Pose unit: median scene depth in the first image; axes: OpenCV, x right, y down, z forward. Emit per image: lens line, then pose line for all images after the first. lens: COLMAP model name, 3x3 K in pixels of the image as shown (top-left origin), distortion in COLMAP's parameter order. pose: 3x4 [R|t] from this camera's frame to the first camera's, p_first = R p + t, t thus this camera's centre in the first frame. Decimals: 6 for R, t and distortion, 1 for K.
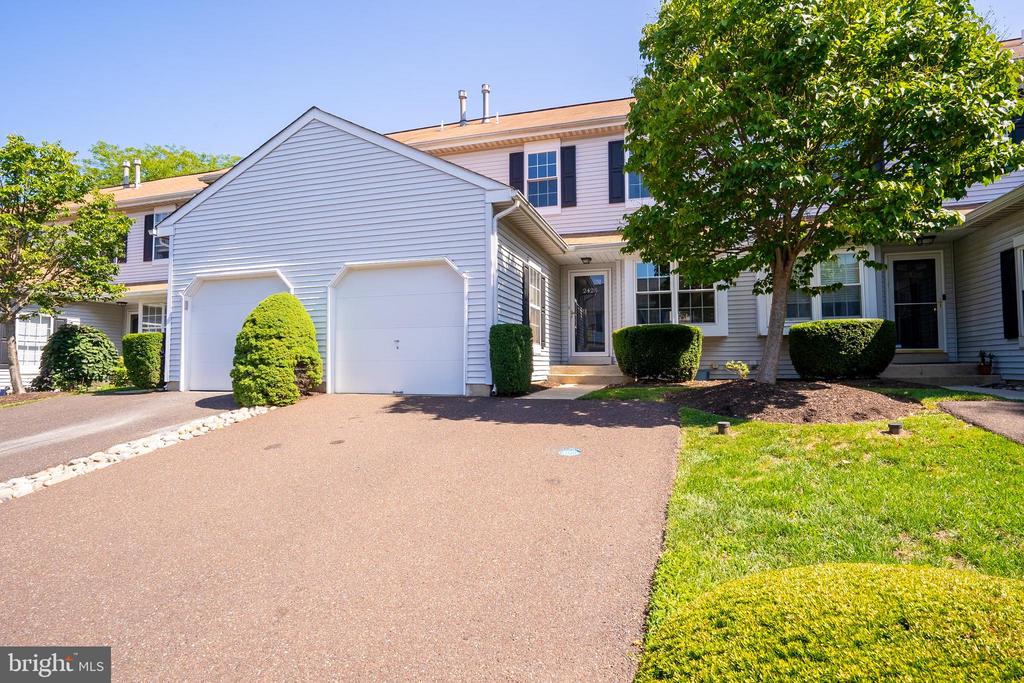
lens RADIAL K [[539.0, 0, 513.2], [0, 539.0, 339.5], [0, 0, 1]] dist [-0.020714, 0.010668]
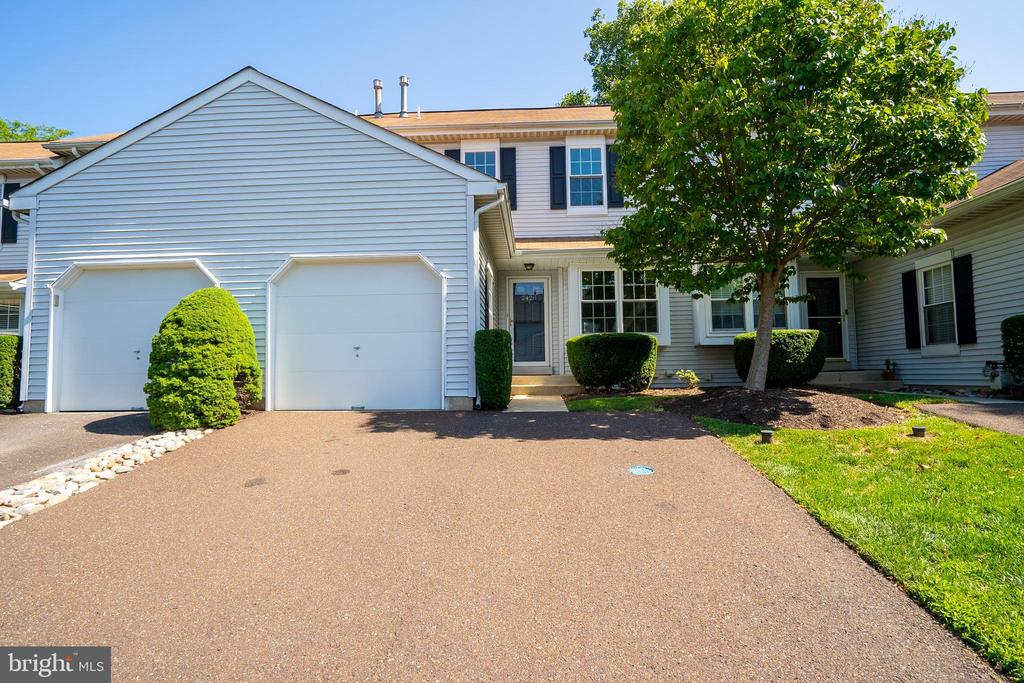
lens RADIAL K [[539.0, 0, 514.3], [0, 539.0, 340.3], [0, 0, 1]] dist [-0.020714, 0.010668]
pose [[0.968595, 0.008373, 0.248501, -0.180638], [-0.003488, 0.999792, -0.020093, 0.006663], [-0.248617, 0.018595, 0.968423, 0.103152]]
